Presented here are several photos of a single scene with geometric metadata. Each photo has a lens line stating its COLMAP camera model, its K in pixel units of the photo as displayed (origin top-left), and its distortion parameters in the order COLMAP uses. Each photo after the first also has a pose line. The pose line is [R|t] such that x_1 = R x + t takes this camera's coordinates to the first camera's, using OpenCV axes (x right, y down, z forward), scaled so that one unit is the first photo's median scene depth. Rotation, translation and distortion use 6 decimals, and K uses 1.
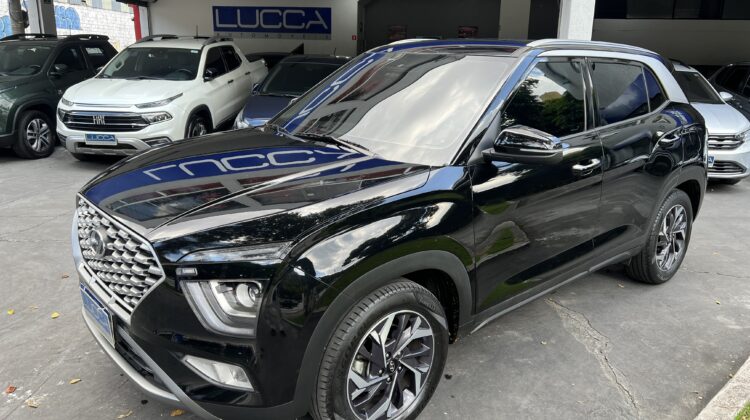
lens RADIAL K [[564.8, 0, 381.0], [0, 564.8, 208.7], [0, 0, 1]] dist [0.046624, -0.057505]
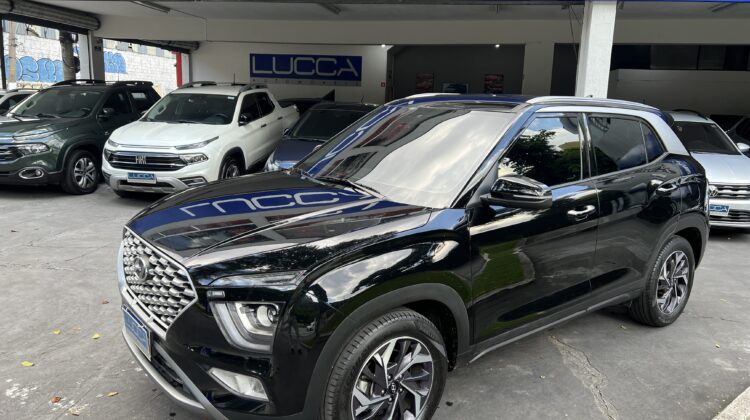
lens RADIAL K [[564.8, 0, 381.0], [0, 564.8, 208.7], [0, 0, 1]] dist [0.046624, -0.057505]
pose [[0.998533, 0.021104, -0.049859, 0.024469], [-0.024717, 0.997026, -0.072993, 0.006018], [0.048170, 0.074118, 0.996085, -0.075781]]
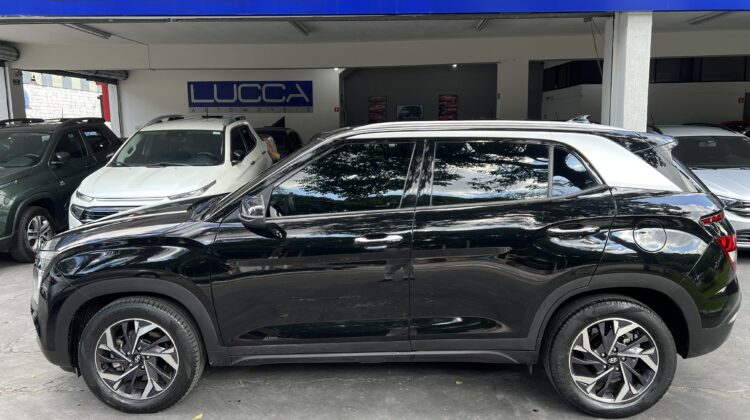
lens RADIAL K [[564.8, 0, 381.0], [0, 564.8, 208.7], [0, 0, 1]] dist [0.046624, -0.057505]
pose [[0.994762, -0.046045, 0.091264, -0.324746], [0.055960, 0.992438, -0.109244, -0.088464], [-0.085544, 0.113779, 0.989816, 0.193078]]
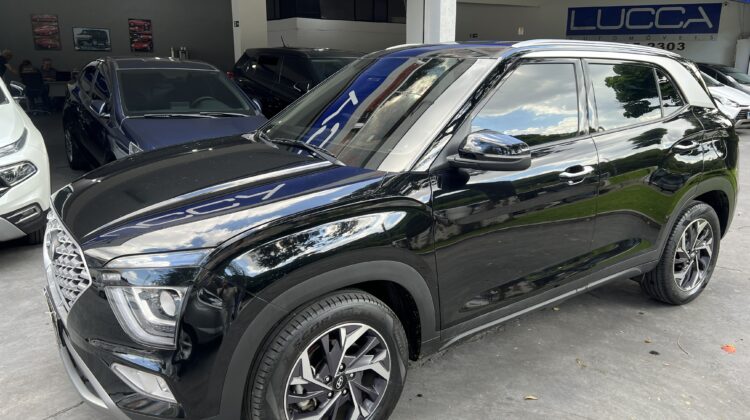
lens RADIAL K [[564.8, 0, 381.0], [0, 564.8, 208.7], [0, 0, 1]] dist [0.046624, -0.057505]
pose [[0.993789, 0.013440, -0.110469, 0.109526], [-0.015456, 0.999729, -0.017413, 0.001120], [0.110205, 0.019012, 0.993727, 0.032181]]
